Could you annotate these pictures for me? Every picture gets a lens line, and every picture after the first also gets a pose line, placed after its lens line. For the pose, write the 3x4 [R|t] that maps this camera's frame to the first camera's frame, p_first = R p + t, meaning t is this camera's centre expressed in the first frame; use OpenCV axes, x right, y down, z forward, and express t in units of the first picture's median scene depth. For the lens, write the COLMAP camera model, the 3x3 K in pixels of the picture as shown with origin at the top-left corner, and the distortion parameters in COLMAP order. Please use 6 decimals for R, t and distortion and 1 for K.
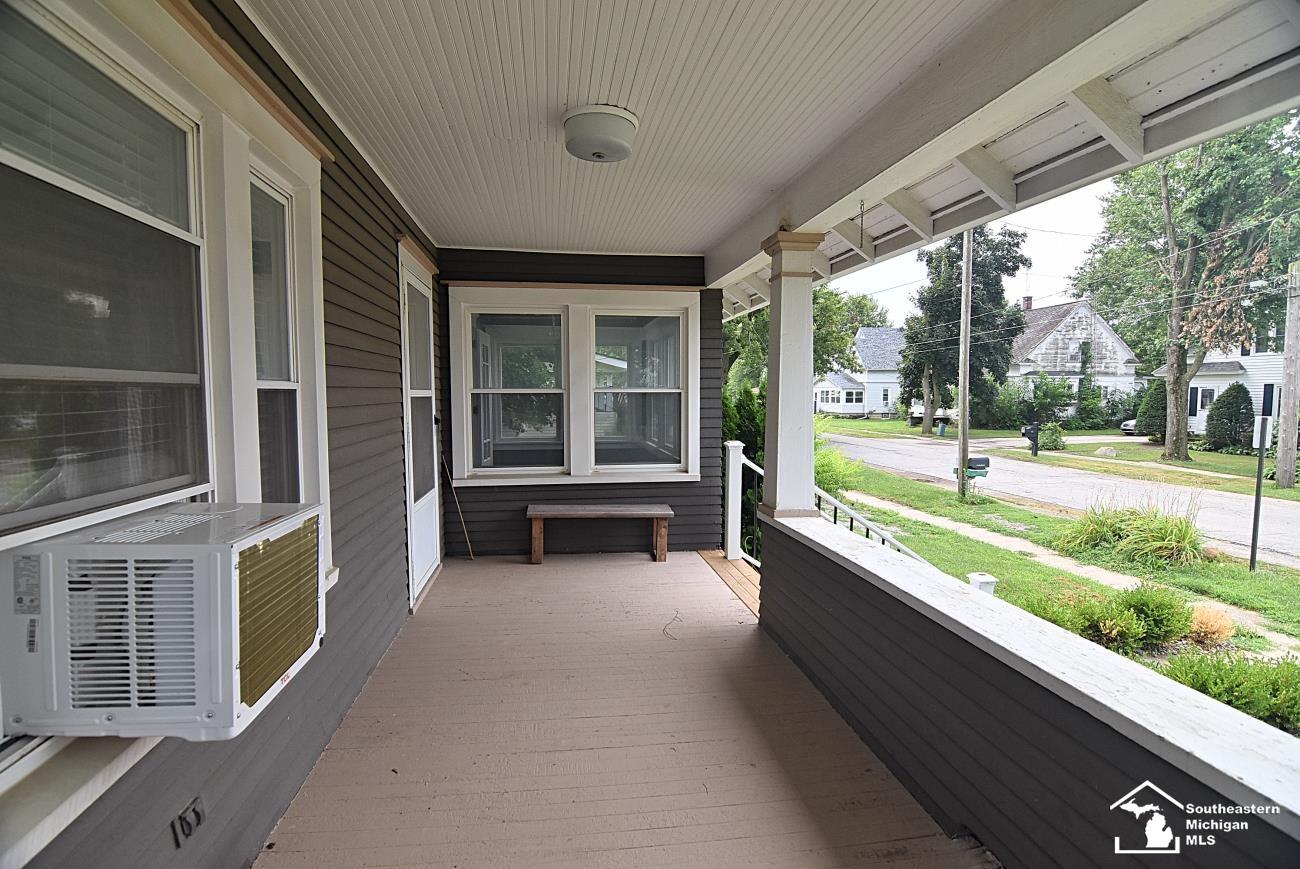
lens RADIAL K [[628.4, 0, 649.3], [0, 628.4, 431.2], [0, 0, 1]] dist [-0.018462, -0.005574]
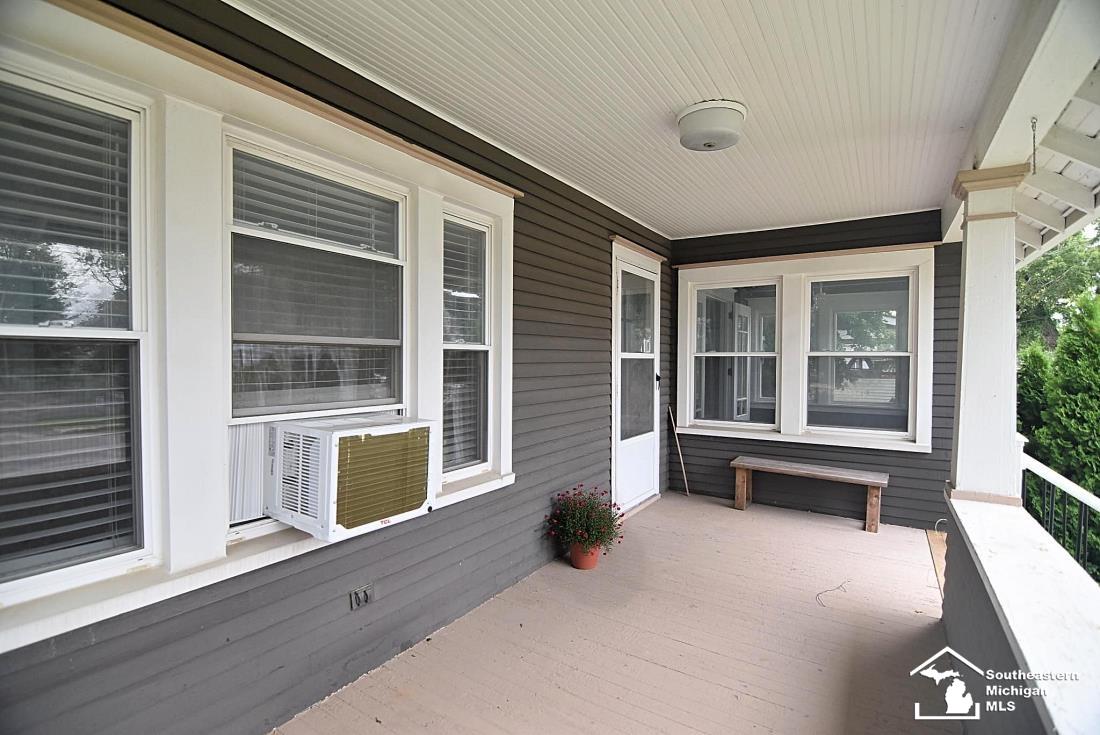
lens RADIAL K [[531.8, 0, 548.1], [0, 531.8, 363.4], [0, 0, 1]] dist [-0.018462, -0.005574]
pose [[0.750805, 0.010952, -0.660433, 0.180901], [-0.046030, 0.998299, -0.035774, 0.002083], [0.658918, 0.057259, 0.750033, 0.056292]]
